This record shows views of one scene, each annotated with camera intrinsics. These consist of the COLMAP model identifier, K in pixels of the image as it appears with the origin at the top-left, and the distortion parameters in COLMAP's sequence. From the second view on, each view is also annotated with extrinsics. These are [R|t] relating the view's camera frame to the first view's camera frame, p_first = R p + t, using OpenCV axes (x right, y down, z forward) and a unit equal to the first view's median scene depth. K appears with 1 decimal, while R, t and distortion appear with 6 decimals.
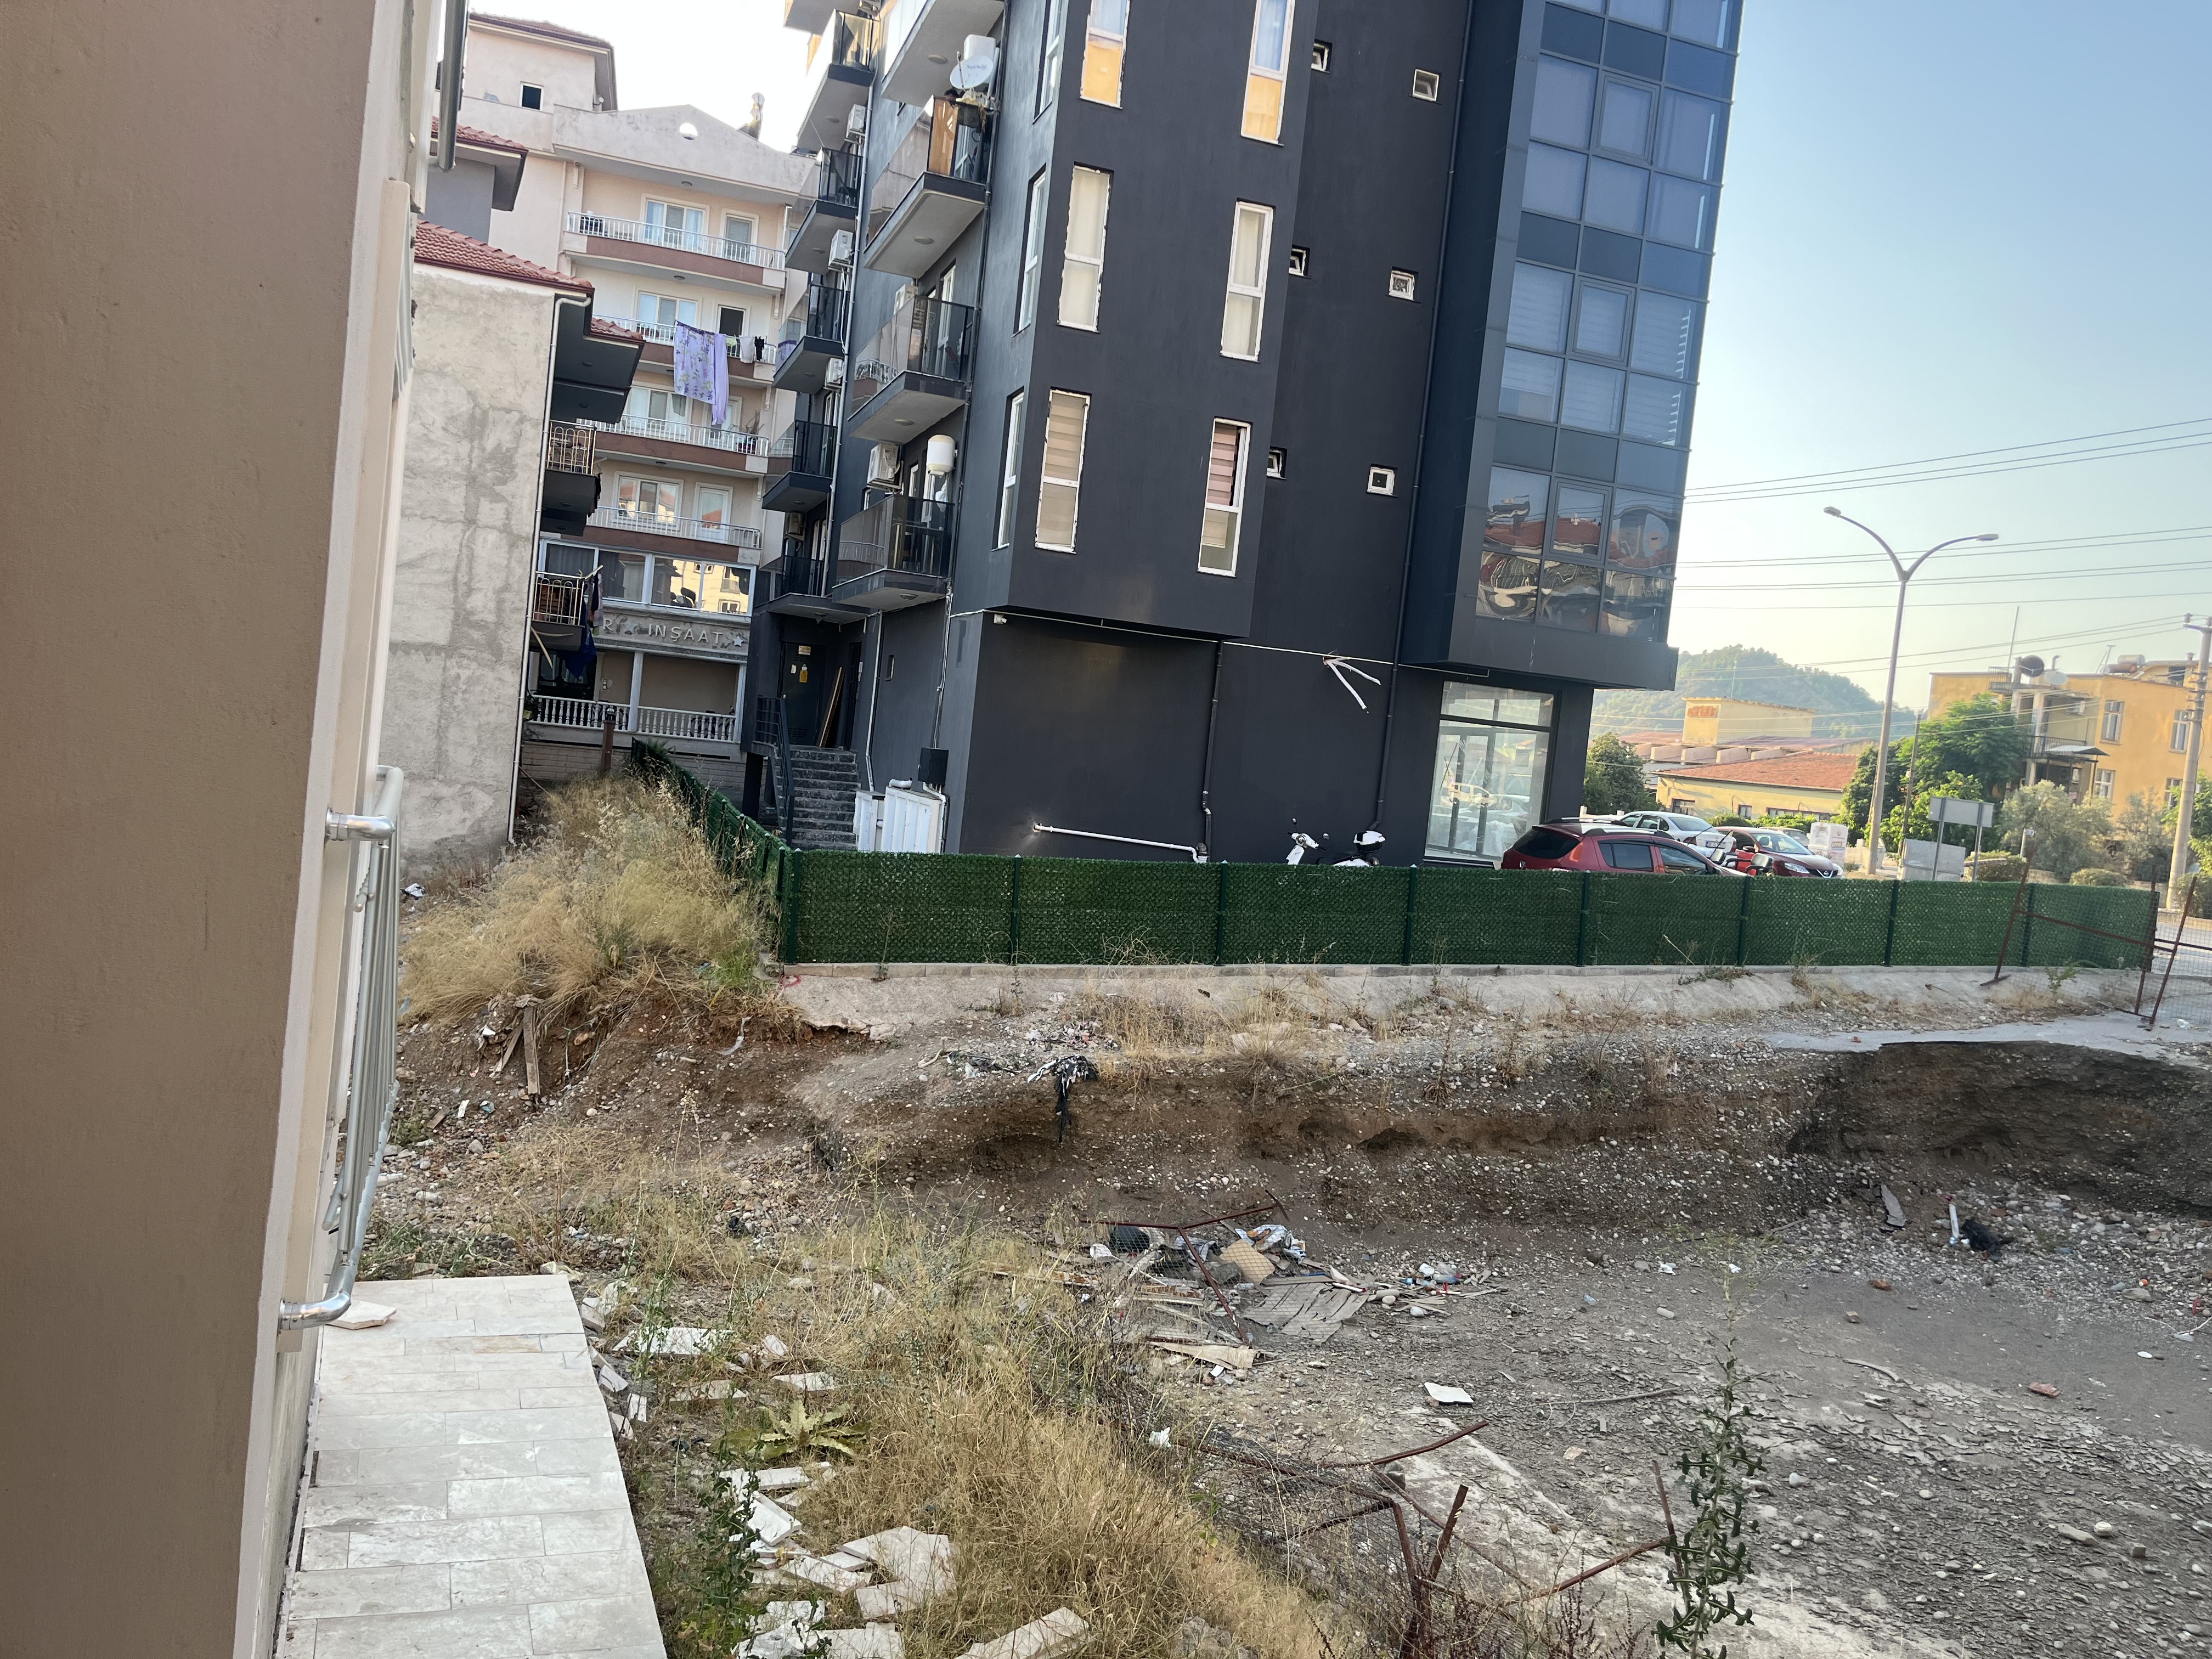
lens RADIAL K [[1683.2, 0, 1124.5], [0, 1683.2, 801.6], [0, 0, 1]] dist [0.072673, -0.097883]
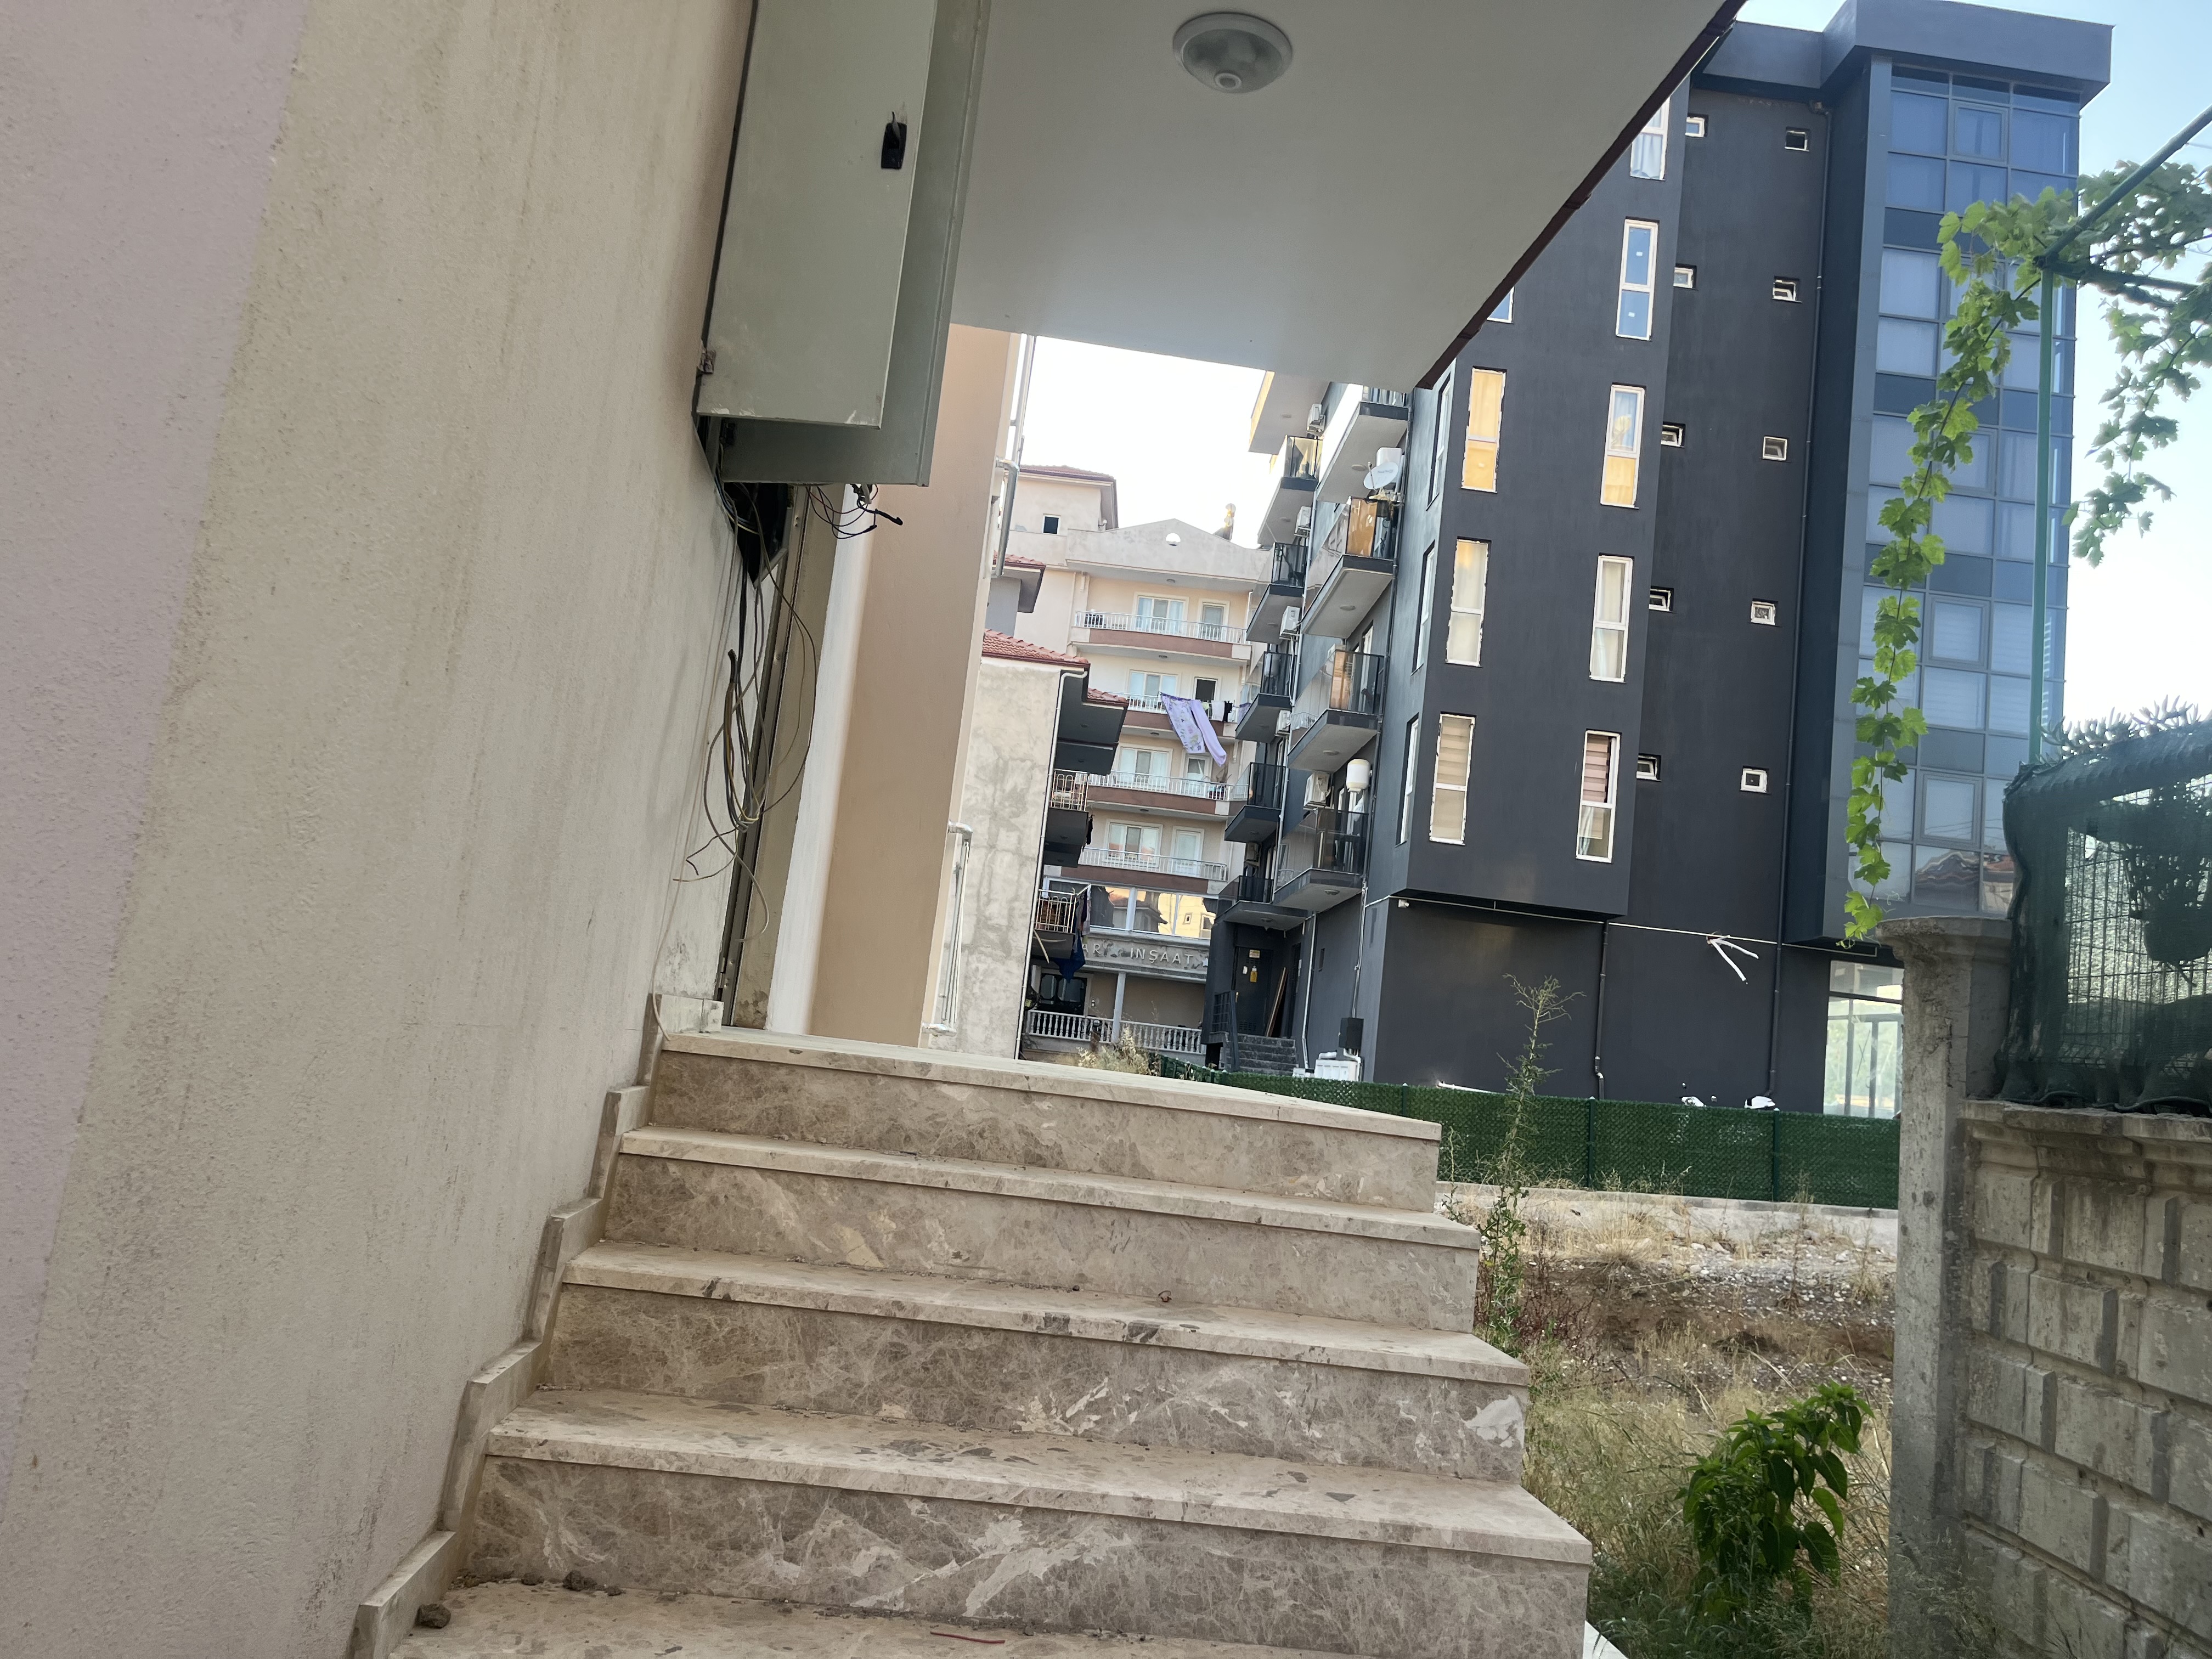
lens RADIAL K [[1683.2, 0, 1092.3], [0, 1683.2, 817.0], [0, 0, 1]] dist [0.072673, -0.097883]
pose [[0.954842, -0.034356, -0.295120, 0.064541], [-0.026112, 0.979745, -0.198539, 0.068051], [0.295963, 0.197280, 0.934605, -0.172916]]
